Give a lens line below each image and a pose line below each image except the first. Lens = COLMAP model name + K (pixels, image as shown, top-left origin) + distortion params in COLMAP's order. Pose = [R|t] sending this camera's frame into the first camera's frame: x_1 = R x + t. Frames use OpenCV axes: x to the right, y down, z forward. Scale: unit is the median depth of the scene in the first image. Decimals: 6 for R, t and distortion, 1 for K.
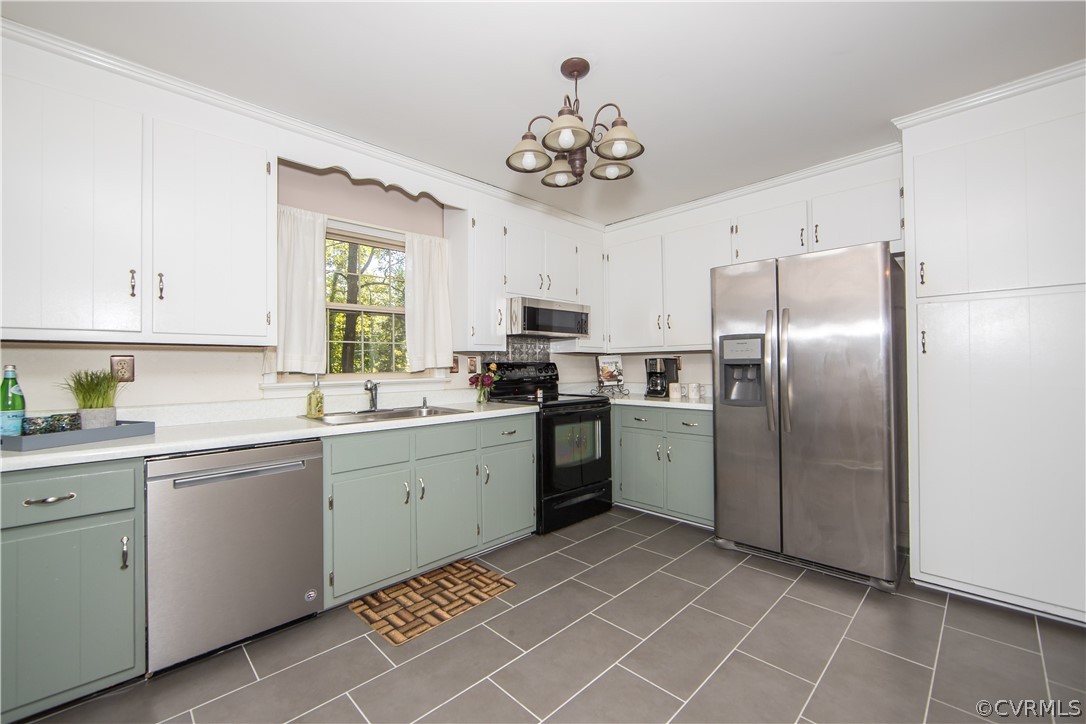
lens RADIAL K [[433.4, 0, 544.8], [0, 433.4, 365.6], [0, 0, 1]] dist [-0.012335, 0.000103]
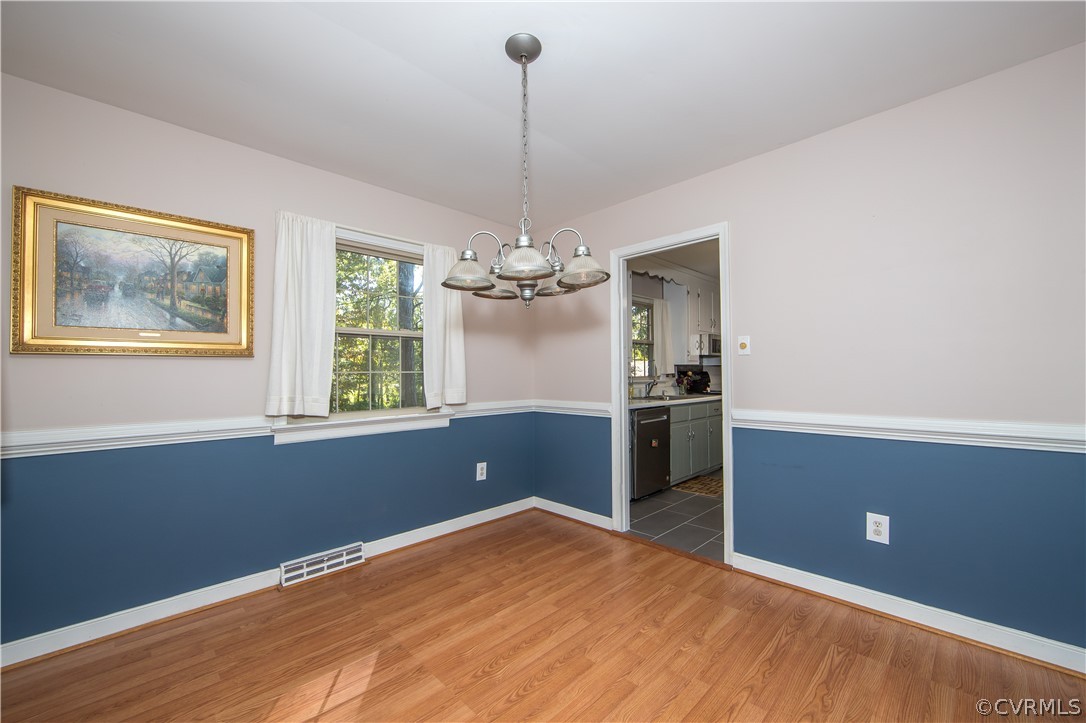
lens RADIAL K [[433.4, 0, 544.8], [0, 433.4, 365.1], [0, 0, 1]] dist [-0.012335, 0.000103]
pose [[0.999912, 0.008057, 0.010496, -0.726731], [-0.007881, 0.999829, -0.016710, 0.001456], [-0.010629, 0.016626, 0.999805, -0.727968]]
